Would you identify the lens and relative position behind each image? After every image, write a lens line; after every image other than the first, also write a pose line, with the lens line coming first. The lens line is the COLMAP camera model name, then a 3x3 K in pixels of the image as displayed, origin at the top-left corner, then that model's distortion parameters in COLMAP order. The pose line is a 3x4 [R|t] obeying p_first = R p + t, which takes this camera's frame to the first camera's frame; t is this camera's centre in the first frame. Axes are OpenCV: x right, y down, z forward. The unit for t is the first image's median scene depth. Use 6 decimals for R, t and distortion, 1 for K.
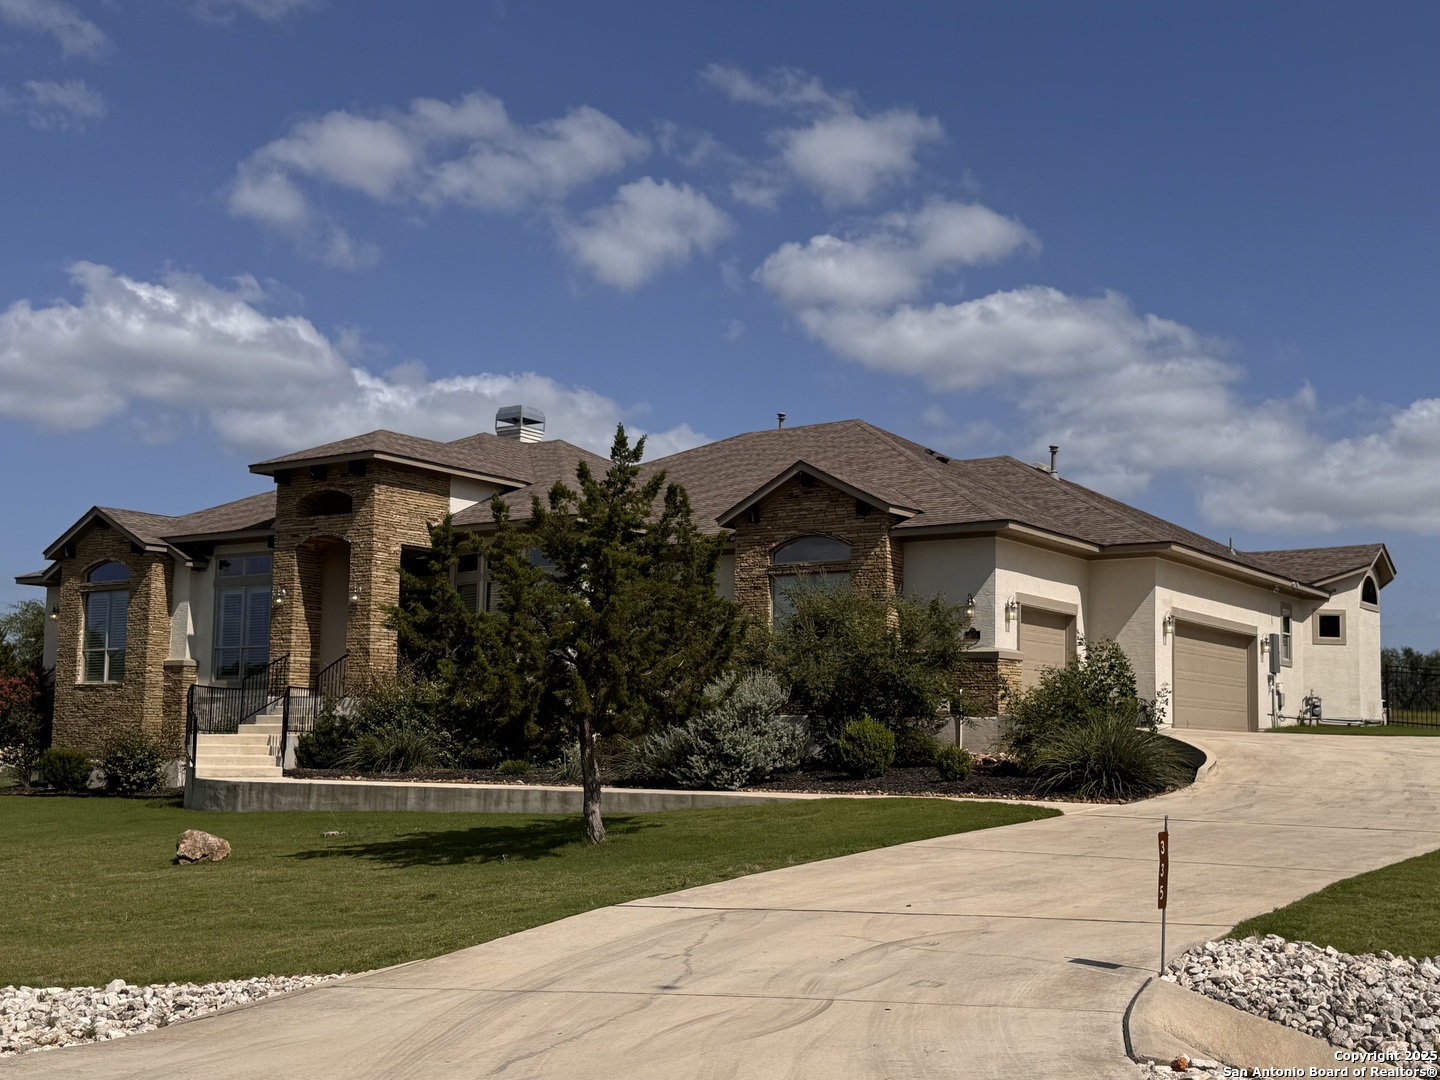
lens RADIAL K [[1641.8, 0, 720.7], [0, 1641.8, 541.1], [0, 0, 1]] dist [0.020391, 0.000000]
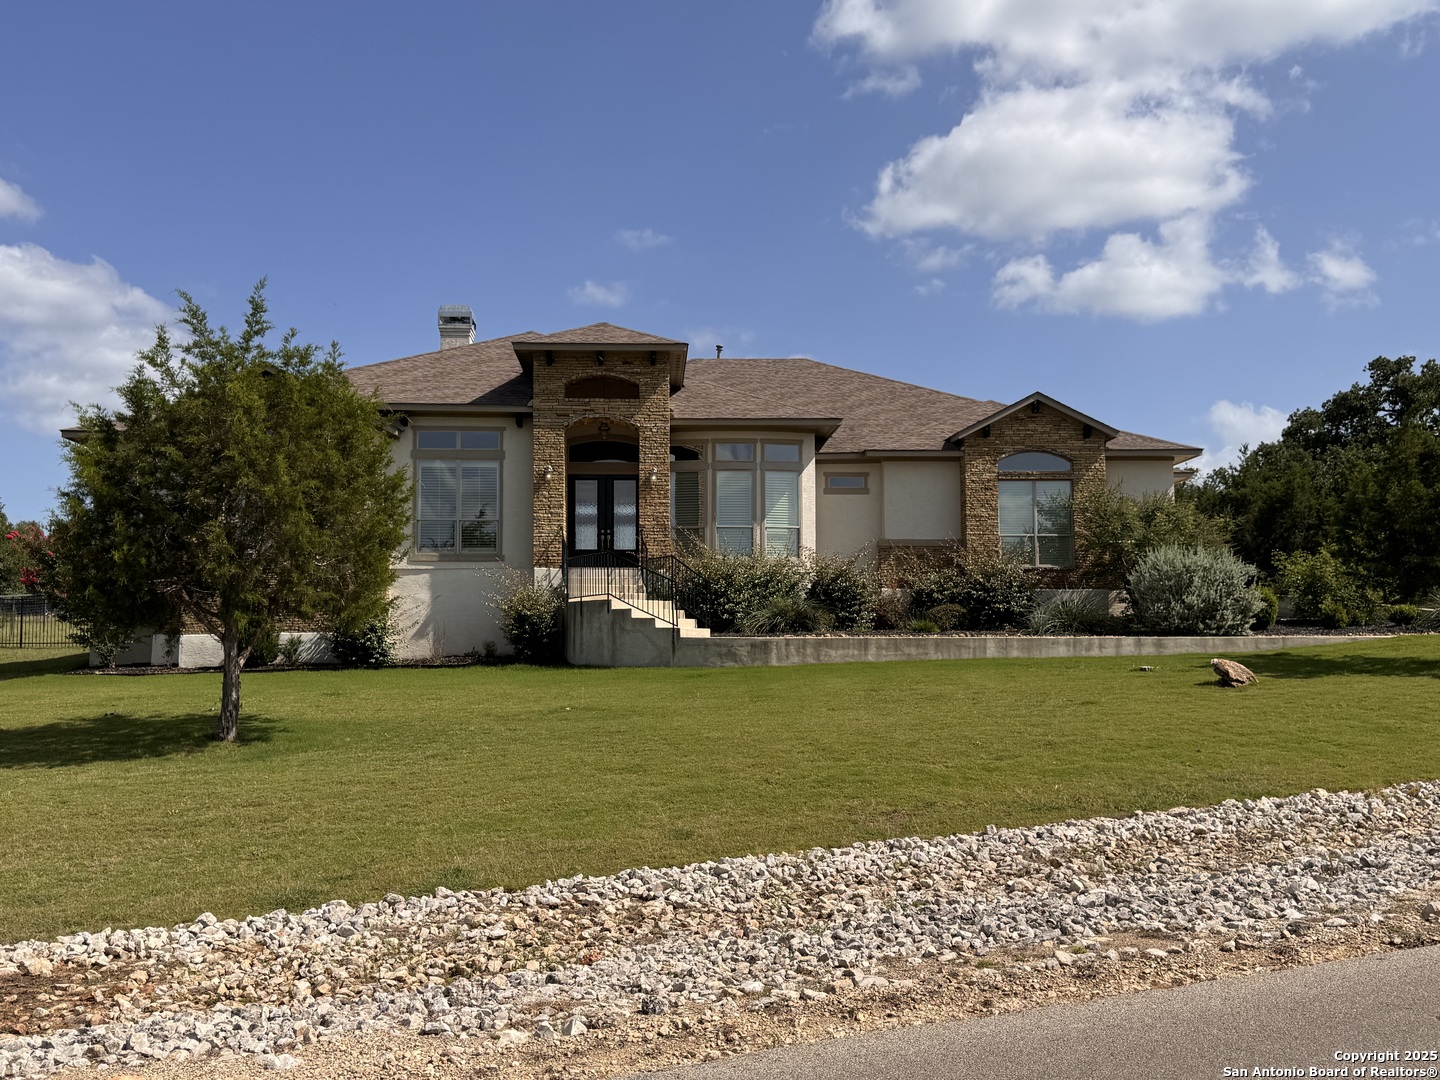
lens RADIAL K [[1391.9, 0, 720.2], [0, 1391.9, 539.6], [0, 0, 1]] dist [0.097241, 0.000000]
pose [[0.812274, 0.034974, 0.582226, -0.790803], [-0.060330, 0.997884, 0.024226, 0.055106], [-0.580147, -0.054804, 0.812666, 0.246627]]
